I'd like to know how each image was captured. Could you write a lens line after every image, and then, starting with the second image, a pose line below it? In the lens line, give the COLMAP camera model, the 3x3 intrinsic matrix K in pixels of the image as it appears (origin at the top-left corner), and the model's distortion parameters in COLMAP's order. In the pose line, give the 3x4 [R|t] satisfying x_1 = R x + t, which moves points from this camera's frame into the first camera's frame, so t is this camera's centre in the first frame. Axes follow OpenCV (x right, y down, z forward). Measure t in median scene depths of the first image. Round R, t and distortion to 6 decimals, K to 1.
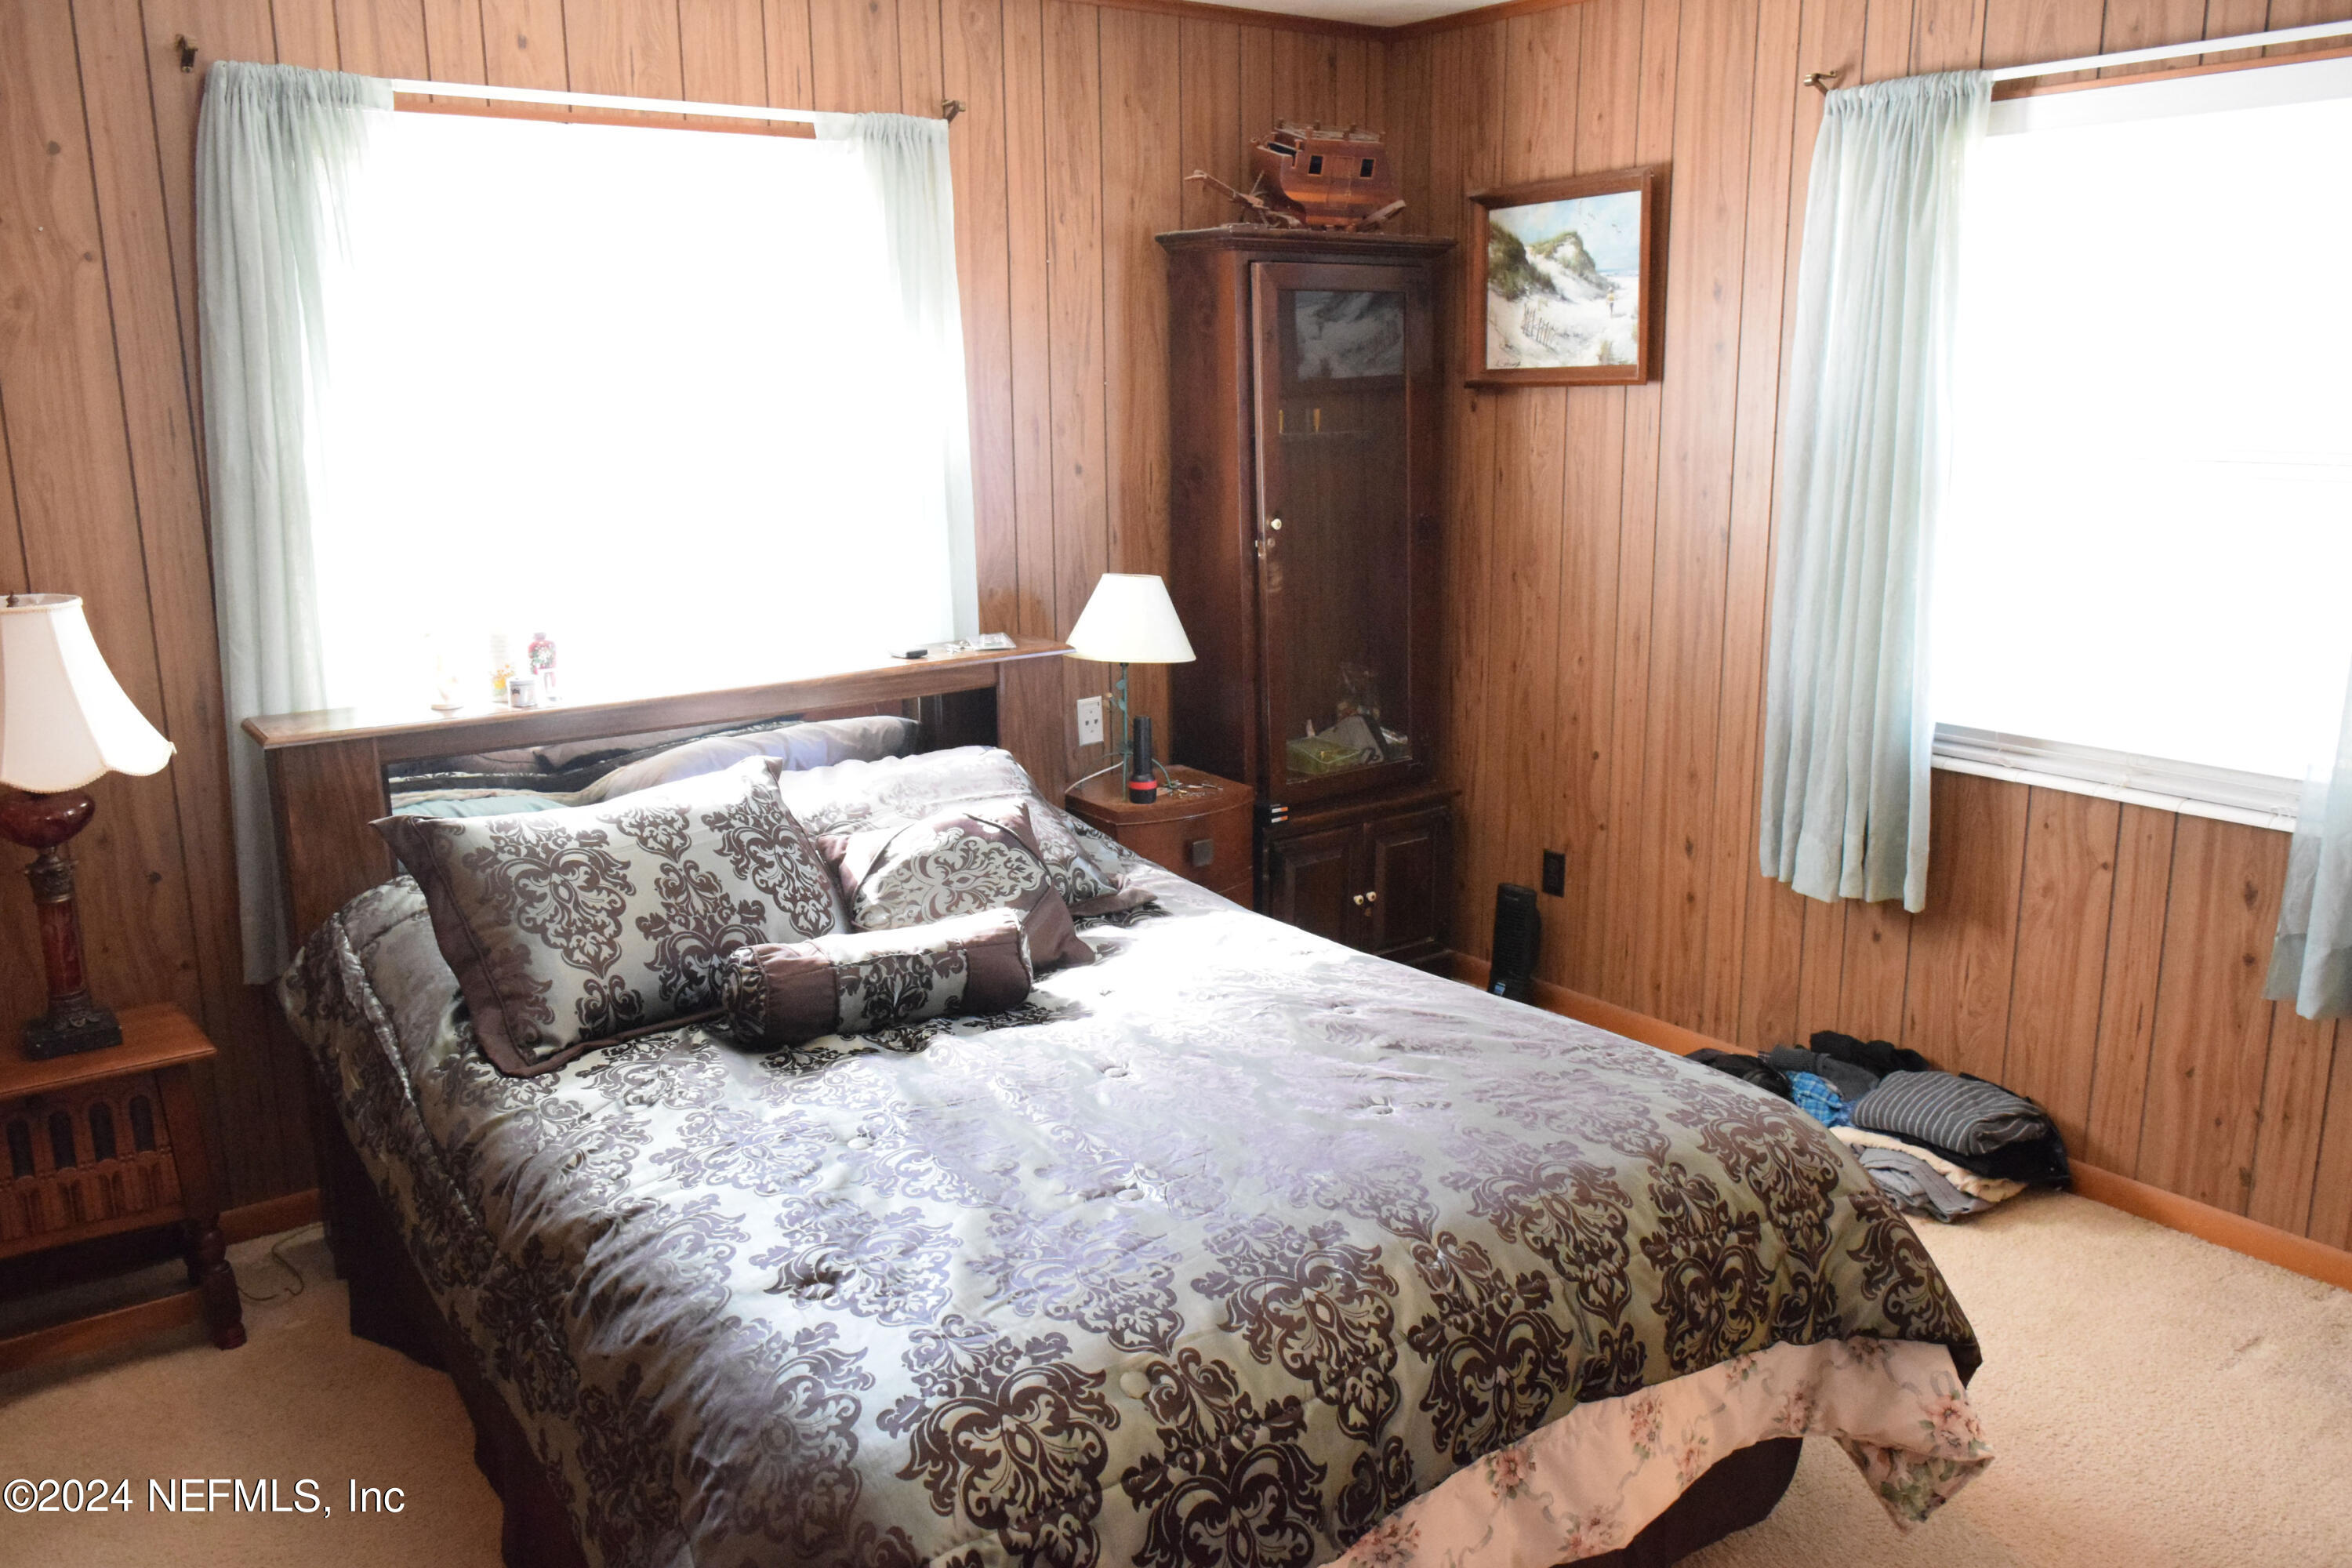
lens RADIAL K [[1841.3, 0, 1182.3], [0, 1841.3, 784.2], [0, 0, 1]] dist [-0.009111, -0.000072]
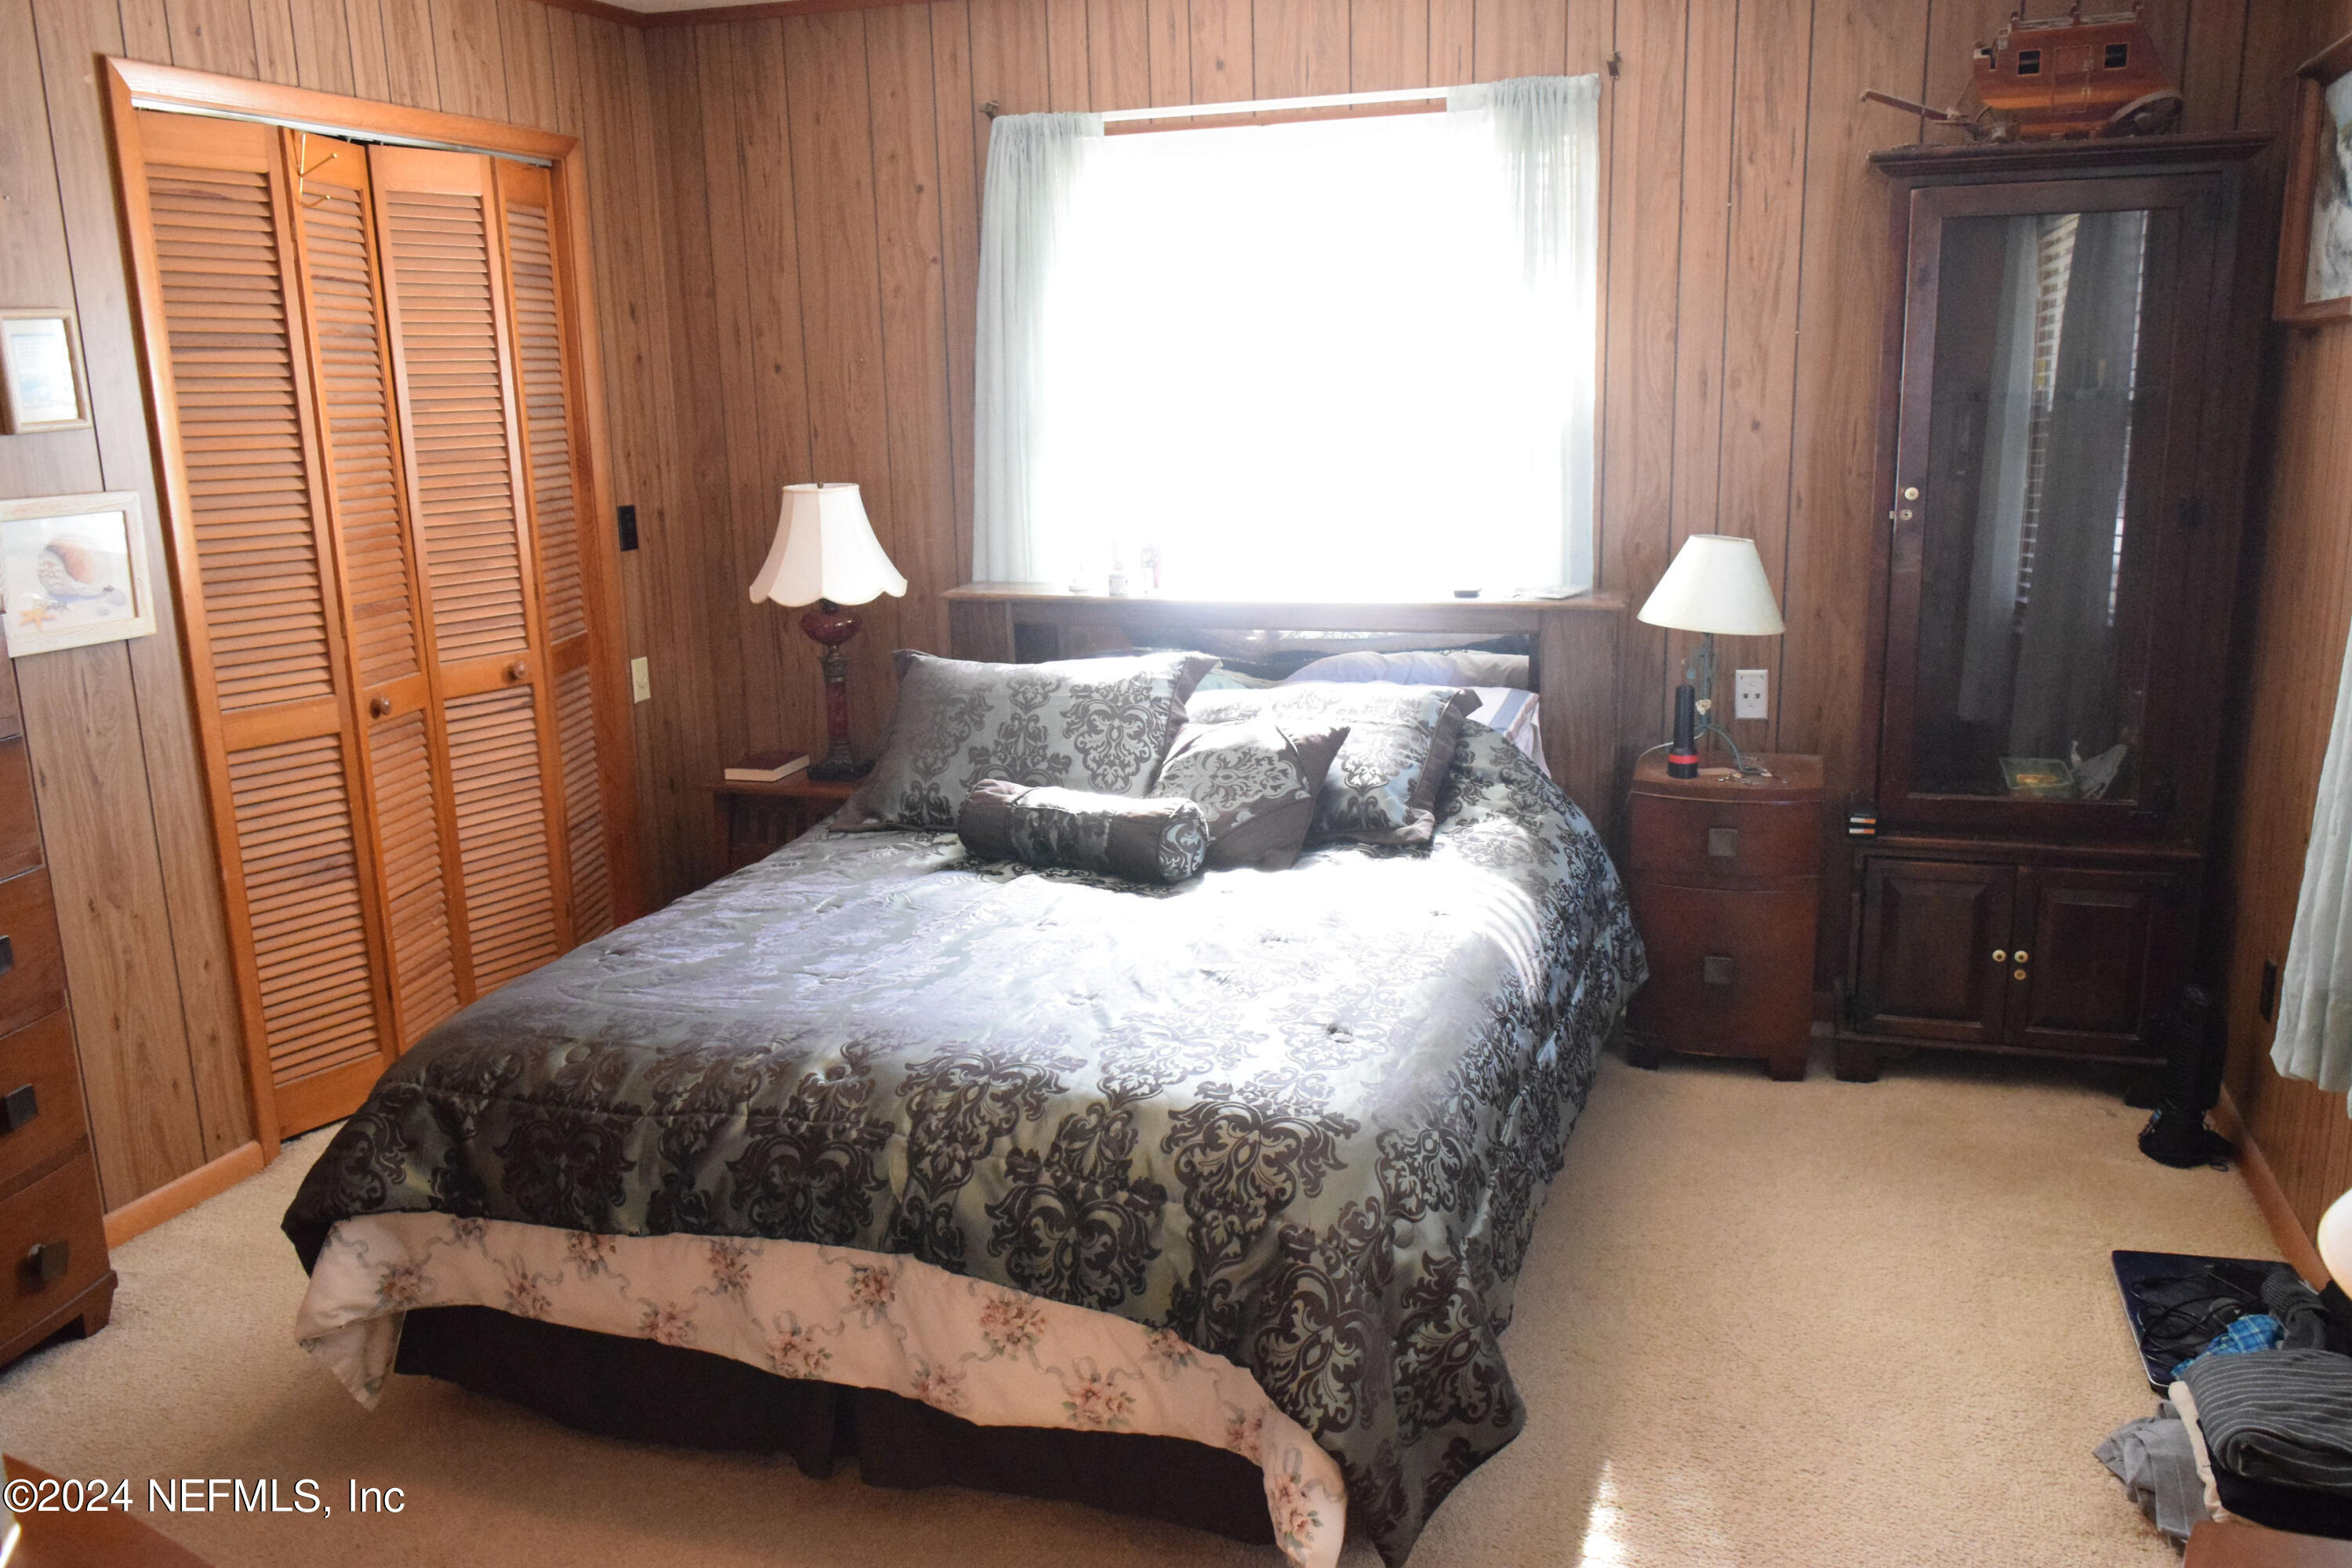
lens RADIAL K [[1841.3, 0, 1182.3], [0, 1841.3, 784.2], [0, 0, 1]] dist [-0.009111, -0.000072]
pose [[0.568912, 0.178564, -0.802779, 0.718250], [-0.160904, 0.981446, 0.104276, -0.053229], [0.806504, 0.069846, 0.587088, 0.286951]]
